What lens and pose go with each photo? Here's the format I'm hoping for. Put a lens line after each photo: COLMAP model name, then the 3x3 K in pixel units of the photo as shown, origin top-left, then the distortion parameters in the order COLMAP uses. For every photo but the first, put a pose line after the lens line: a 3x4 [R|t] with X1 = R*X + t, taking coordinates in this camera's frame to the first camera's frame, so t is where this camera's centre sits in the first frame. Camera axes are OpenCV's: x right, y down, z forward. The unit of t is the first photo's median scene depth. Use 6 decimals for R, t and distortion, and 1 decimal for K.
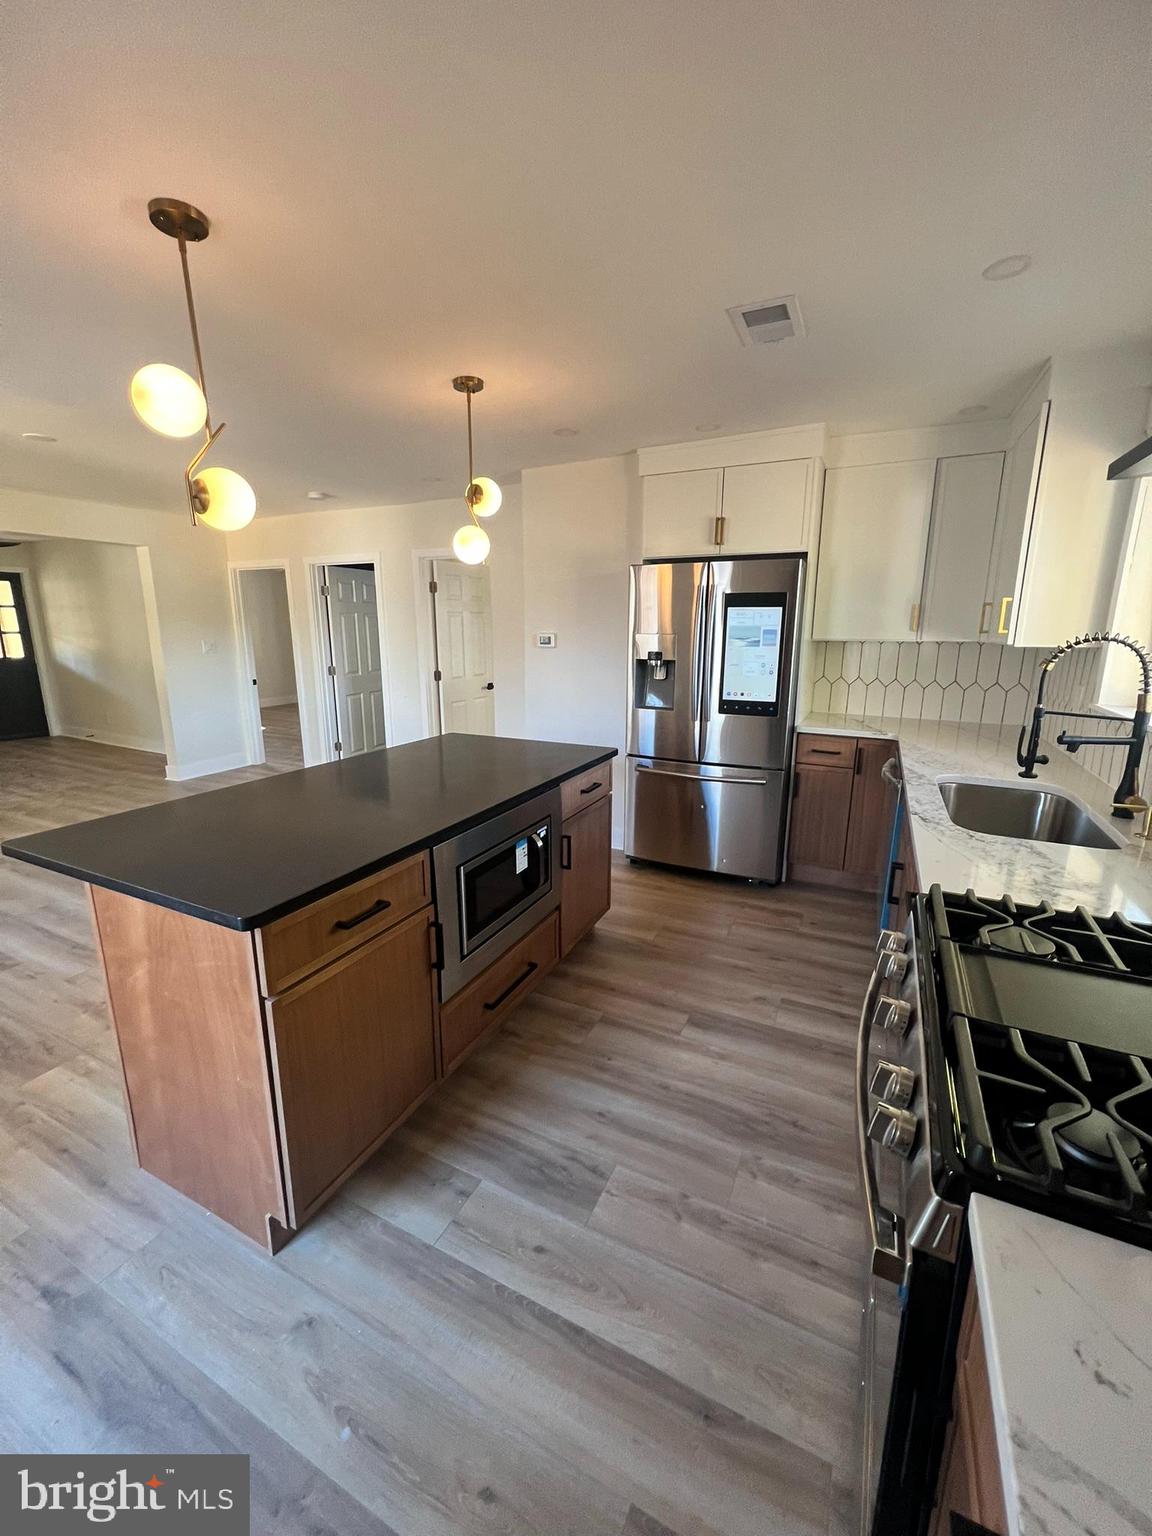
lens RADIAL K [[610.1, 0, 576.7], [0, 610.1, 760.8], [0, 0, 1]] dist [-0.003867, 0.002038]
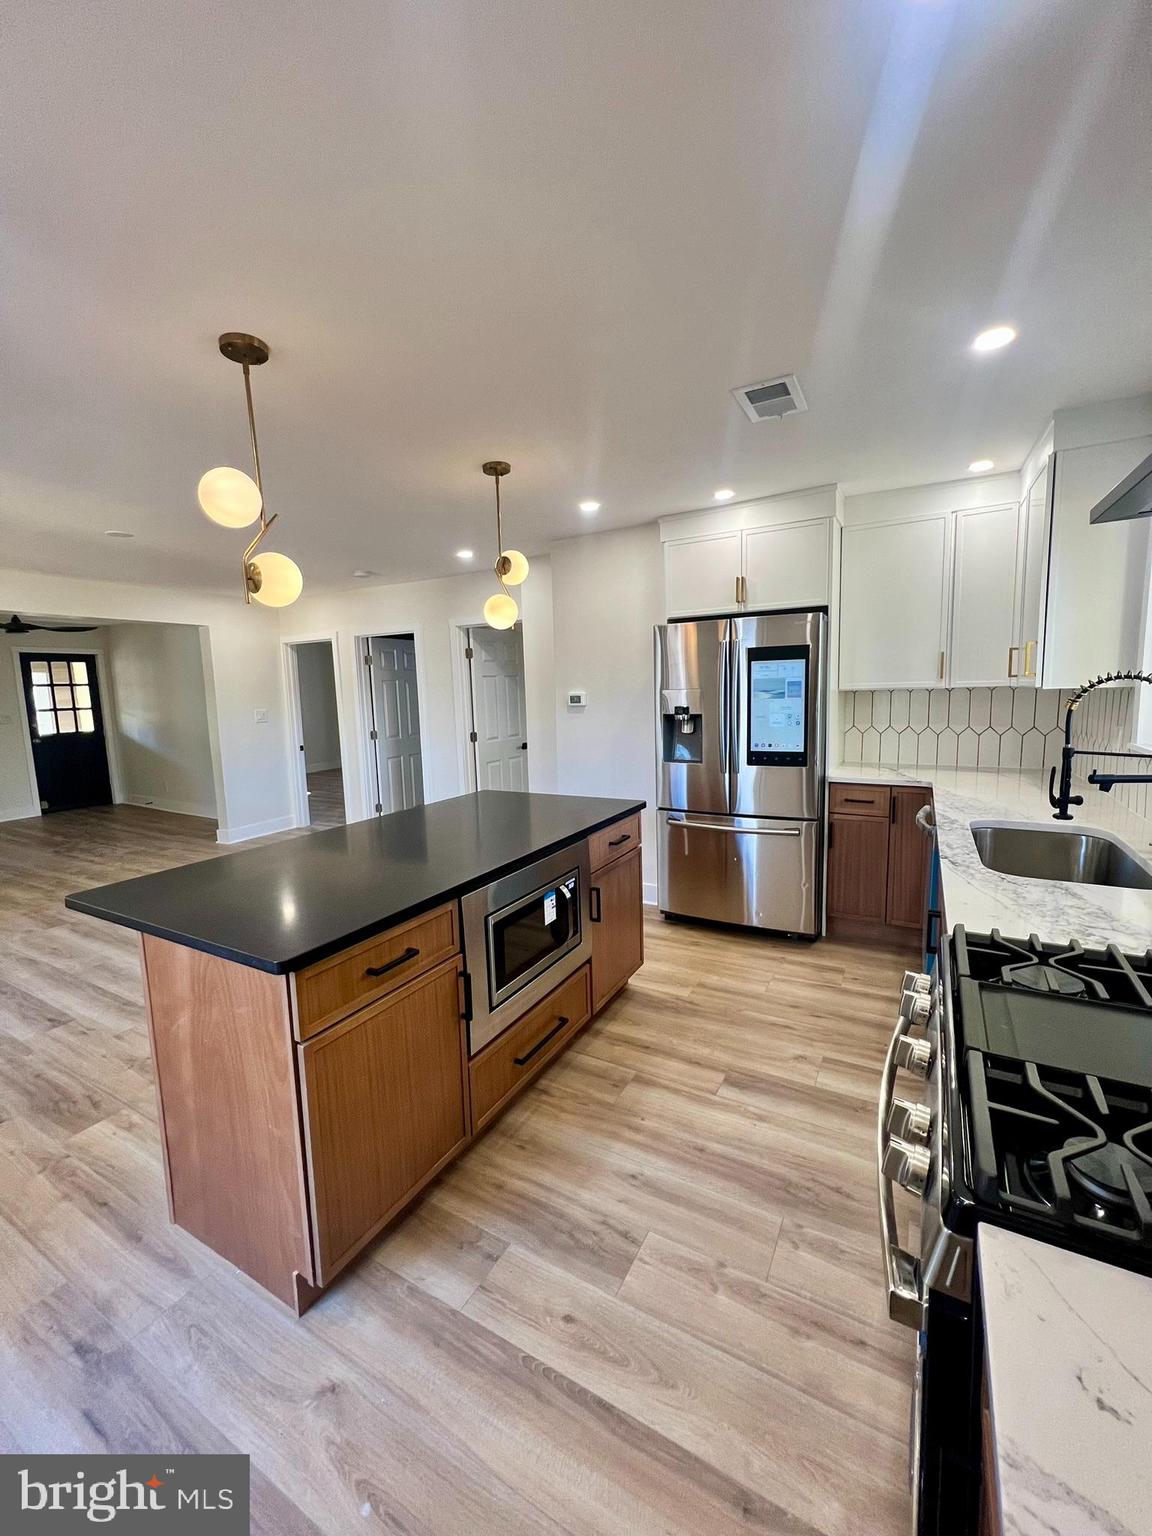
lens RADIAL K [[610.1, 0, 577.0], [0, 610.1, 760.9], [0, 0, 1]] dist [-0.003867, 0.002038]
pose [[0.997821, -0.024979, -0.061069, 0.026117], [0.018905, 0.994997, -0.098102, 0.016520], [0.063214, 0.096734, 0.993301, -0.030847]]
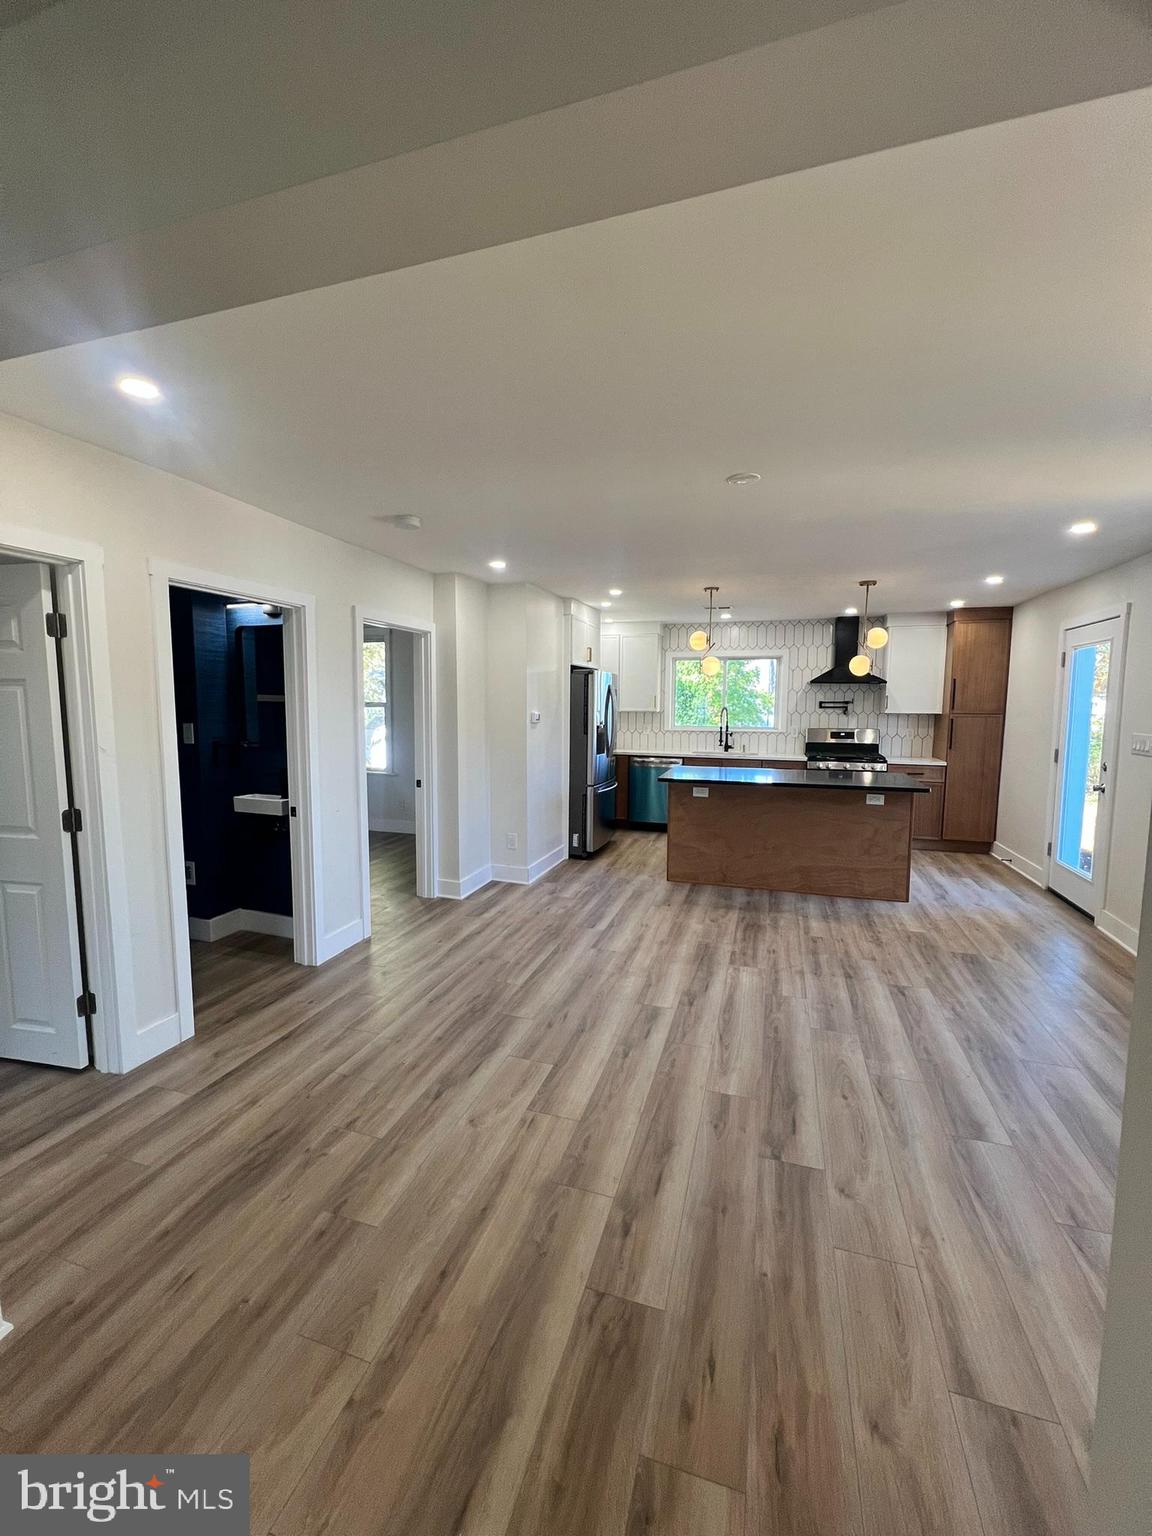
lens RADIAL K [[610.1, 0, 578.1], [0, 610.1, 767.5], [0, 0, 1]] dist [-0.003867, 0.002038]
pose [[-0.140373, -0.103958, 0.984626, -2.837618], [0.216805, 0.967110, 0.133018, -0.541370], [-0.966070, 0.232144, -0.113218, 2.349881]]
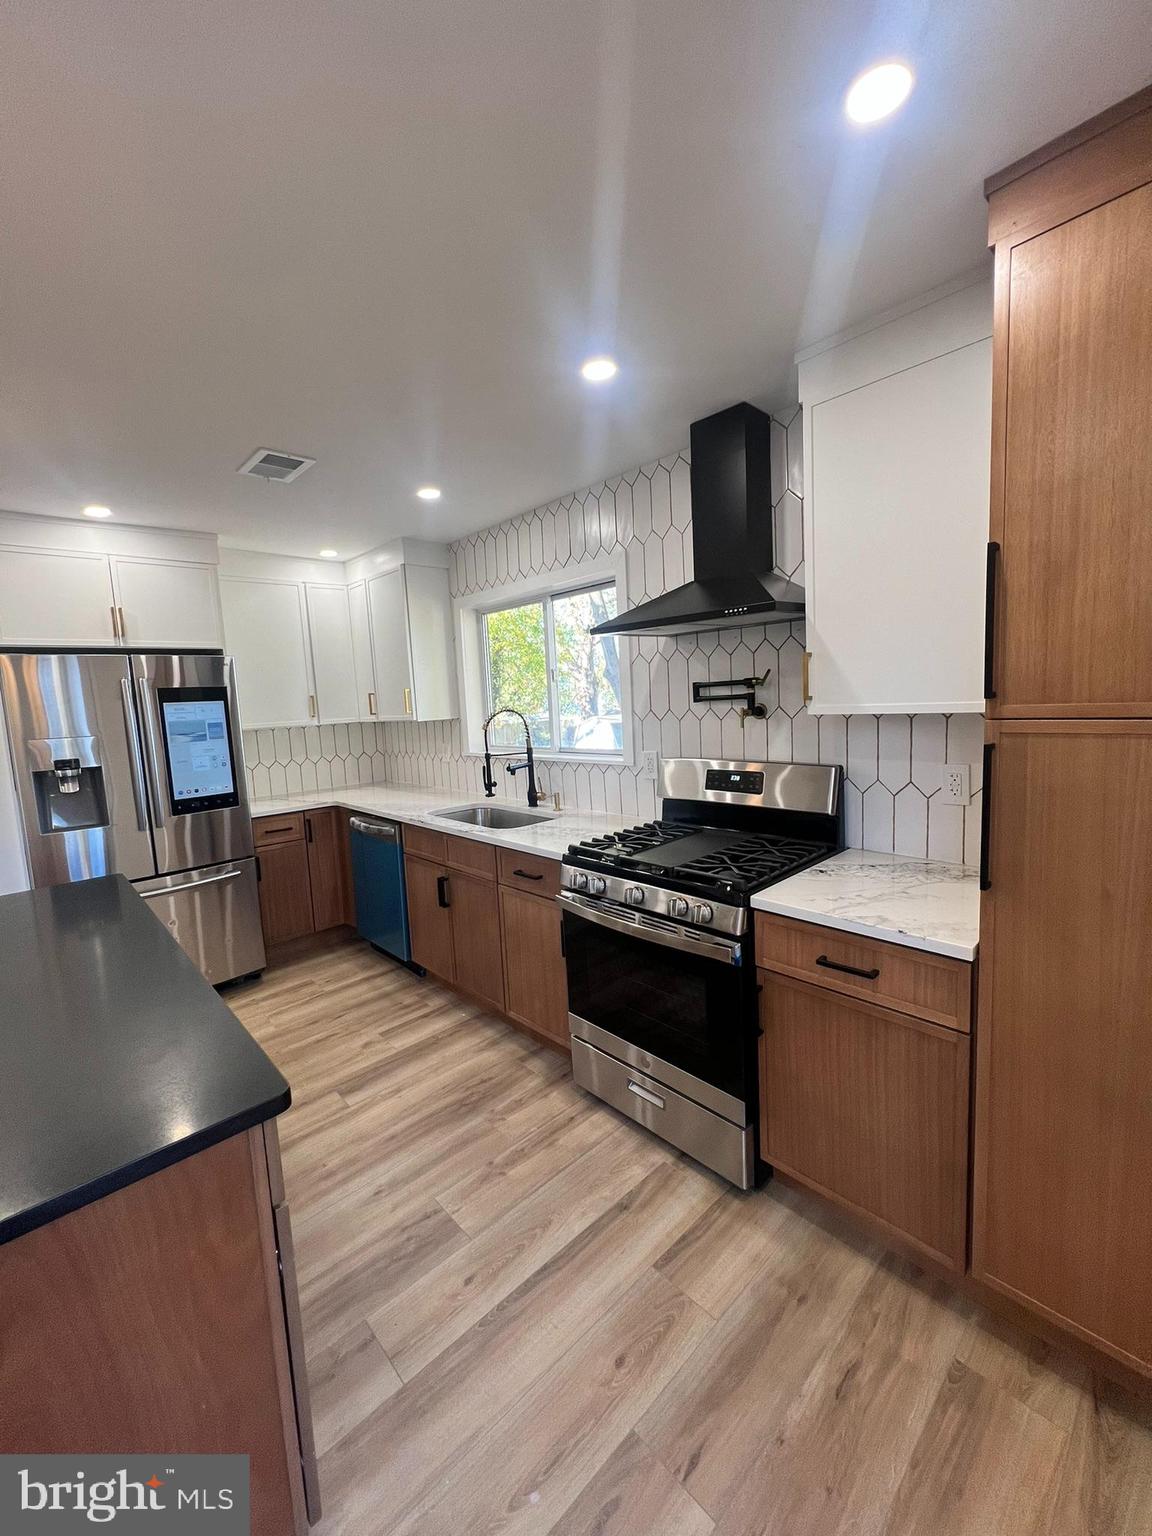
lens RADIAL K [[610.1, 0, 573.4], [0, 610.1, 760.9], [0, 0, 1]] dist [-0.003867, 0.002038]
pose [[0.366179, -0.119318, 0.922863, -0.695967], [0.253029, 0.967145, 0.024645, -0.050987], [-0.895483, 0.224487, 0.384339, 0.171440]]
